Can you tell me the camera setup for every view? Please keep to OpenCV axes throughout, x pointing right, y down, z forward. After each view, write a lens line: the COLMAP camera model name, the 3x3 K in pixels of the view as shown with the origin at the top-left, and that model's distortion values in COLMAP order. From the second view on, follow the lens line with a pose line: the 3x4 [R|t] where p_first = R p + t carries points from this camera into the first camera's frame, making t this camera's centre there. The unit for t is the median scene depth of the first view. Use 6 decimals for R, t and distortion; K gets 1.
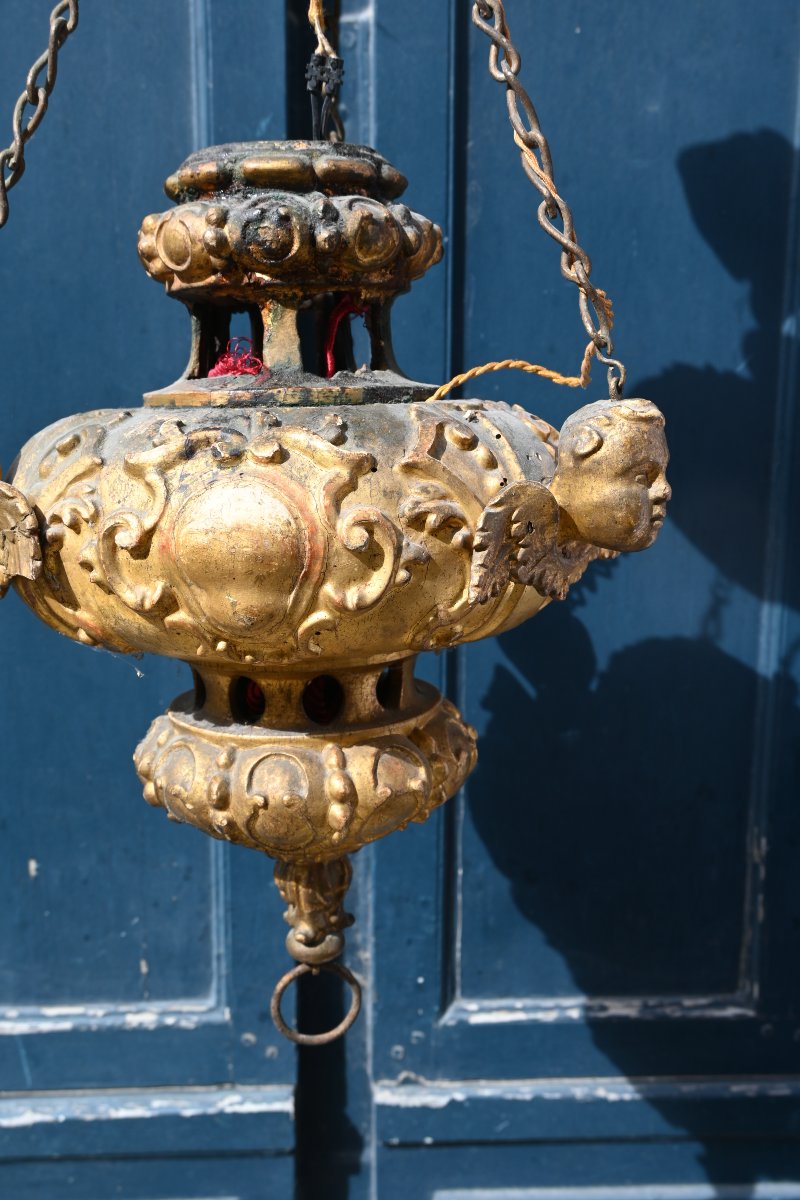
lens RADIAL K [[1303.1, 0, 400.0], [0, 1303.1, 600.0], [0, 0, 1]] dist [0.005094, 0.003315]
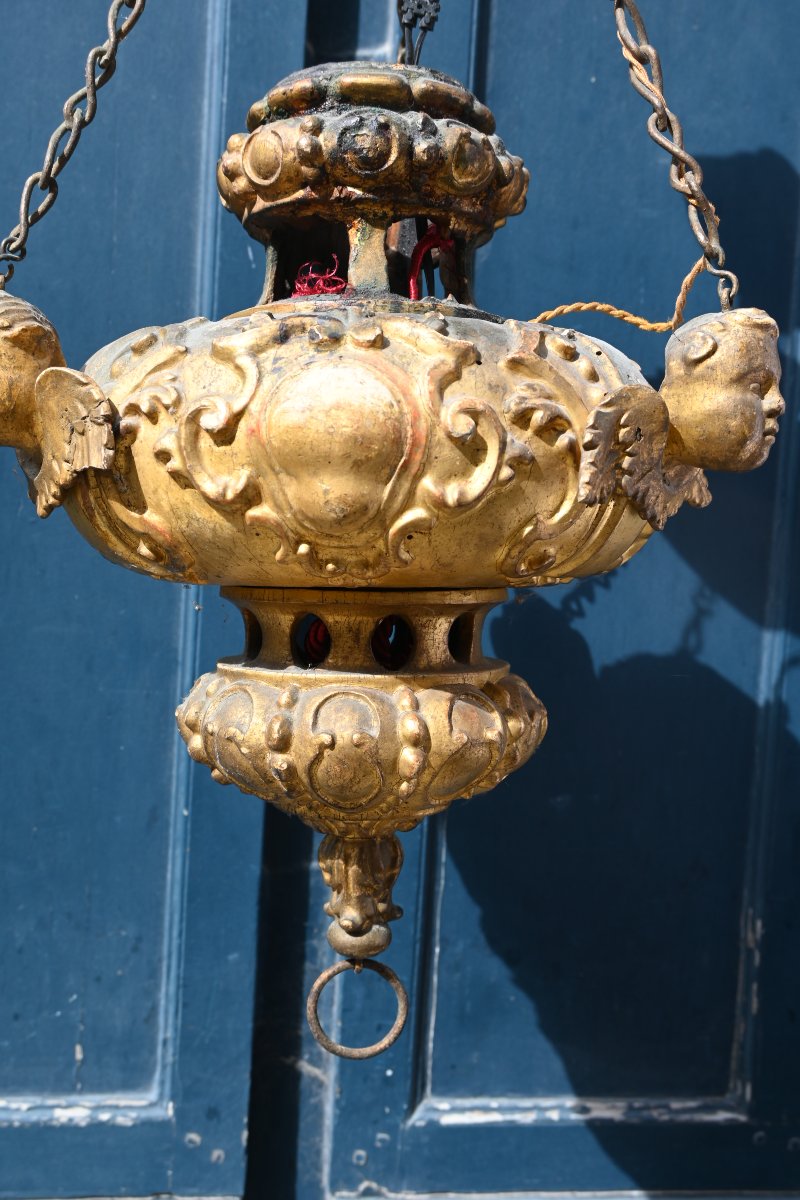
lens RADIAL K [[1298.1, 0, 400.9], [0, 1298.1, 604.1], [0, 0, 1]] dist [-0.012608, 0.013468]
pose [[0.998356, 0.039002, 0.042011, -0.103139], [-0.033191, 0.990814, -0.131095, 0.188058], [-0.046738, 0.129485, 0.990479, 0.087937]]
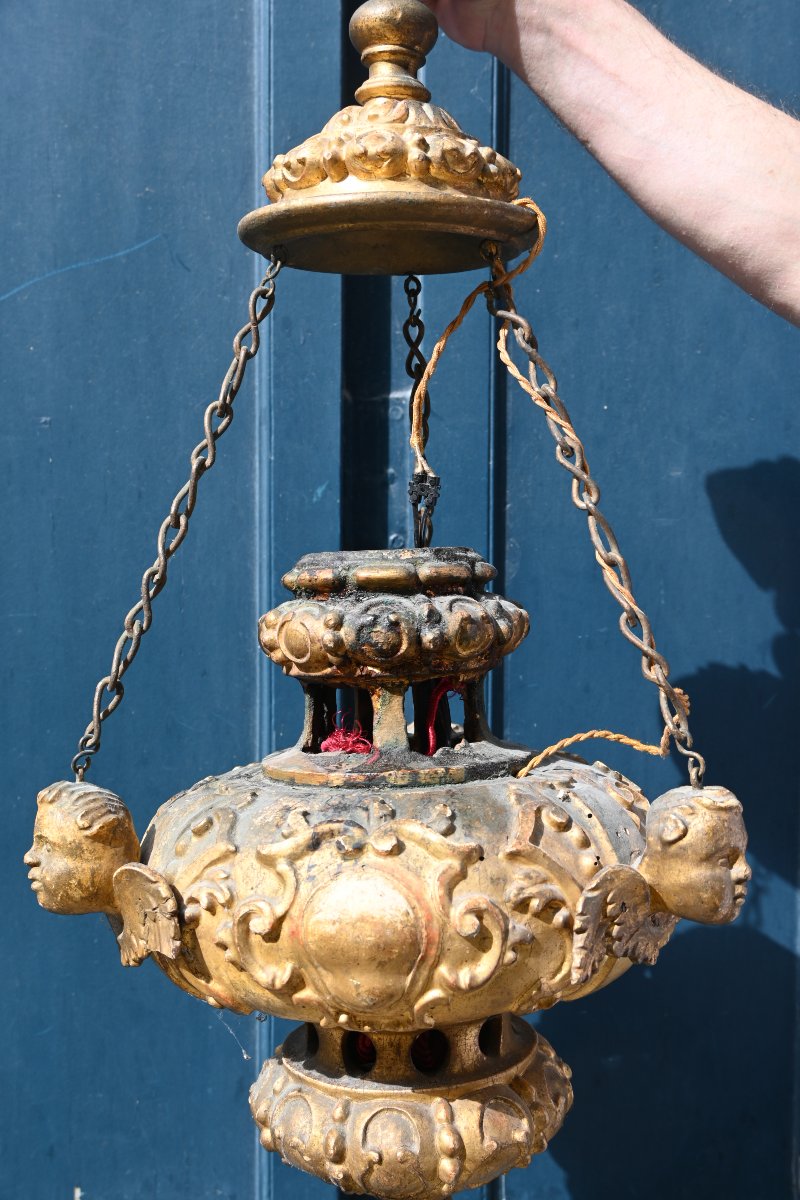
lens RADIAL K [[1312.7, 0, 401.5], [0, 1312.7, 595.4], [0, 0, 1]] dist [-0.011410, 0.004620]
pose [[0.999371, -0.017903, -0.030599, -0.047275], [0.013058, 0.988329, -0.151776, -0.144567], [0.032959, 0.151281, 0.987941, -0.134103]]
